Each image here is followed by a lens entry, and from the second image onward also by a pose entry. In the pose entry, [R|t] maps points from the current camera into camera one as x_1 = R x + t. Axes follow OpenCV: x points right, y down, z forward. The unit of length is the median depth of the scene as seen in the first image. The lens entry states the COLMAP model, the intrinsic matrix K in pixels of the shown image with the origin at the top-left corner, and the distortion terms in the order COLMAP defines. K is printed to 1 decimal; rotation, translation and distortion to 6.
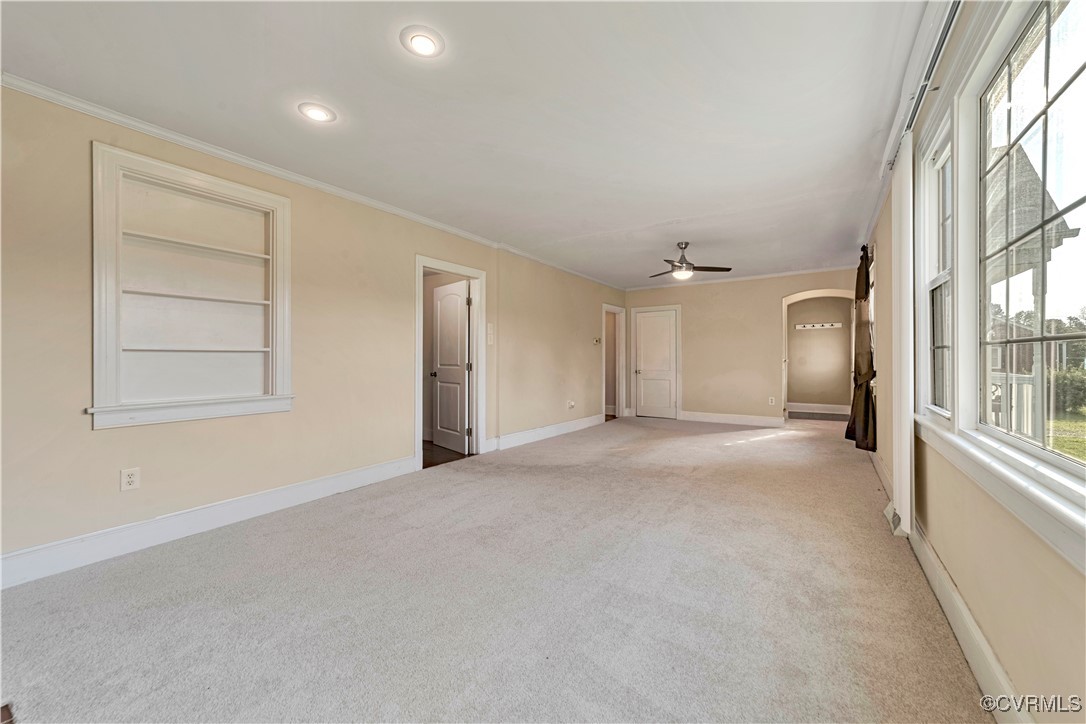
lens RADIAL K [[415.2, 0, 545.4], [0, 415.2, 363.1], [0, 0, 1]] dist [-0.000844, 0.000155]
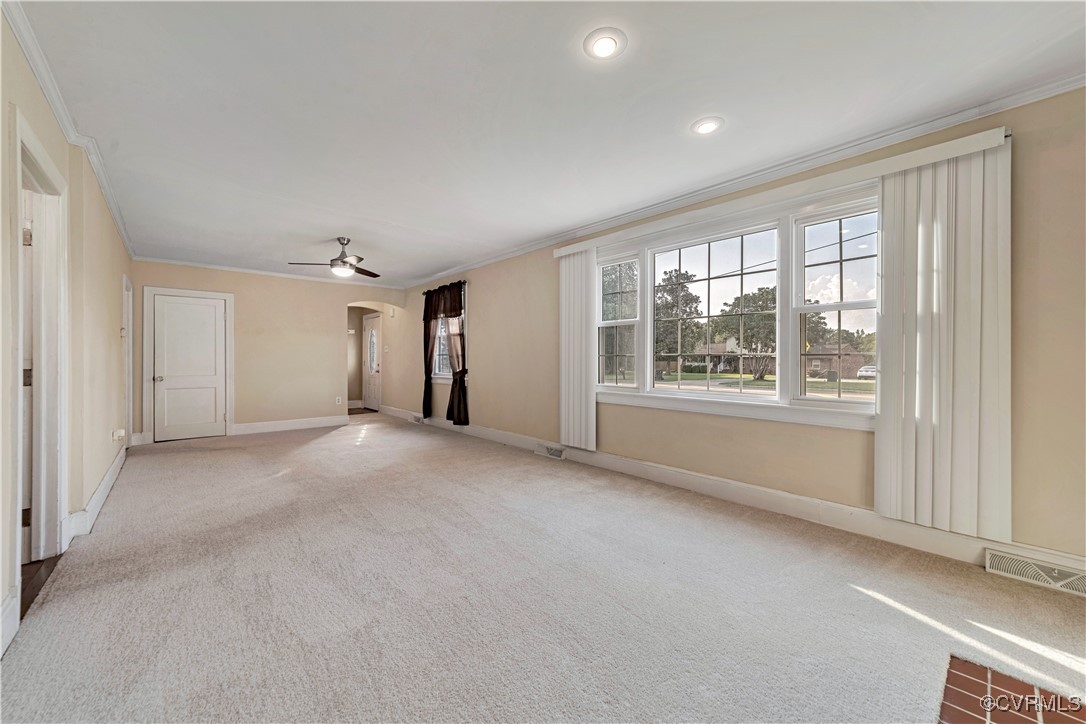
lens RADIAL K [[415.2, 0, 545.4], [0, 415.2, 363.1], [0, 0, 1]] dist [-0.000844, 0.000155]
pose [[0.267271, -0.002034, 0.963619, -0.609863], [0.006918, 0.999976, 0.000192, -0.001632], [-0.963597, 0.006615, 0.267278, 0.400702]]
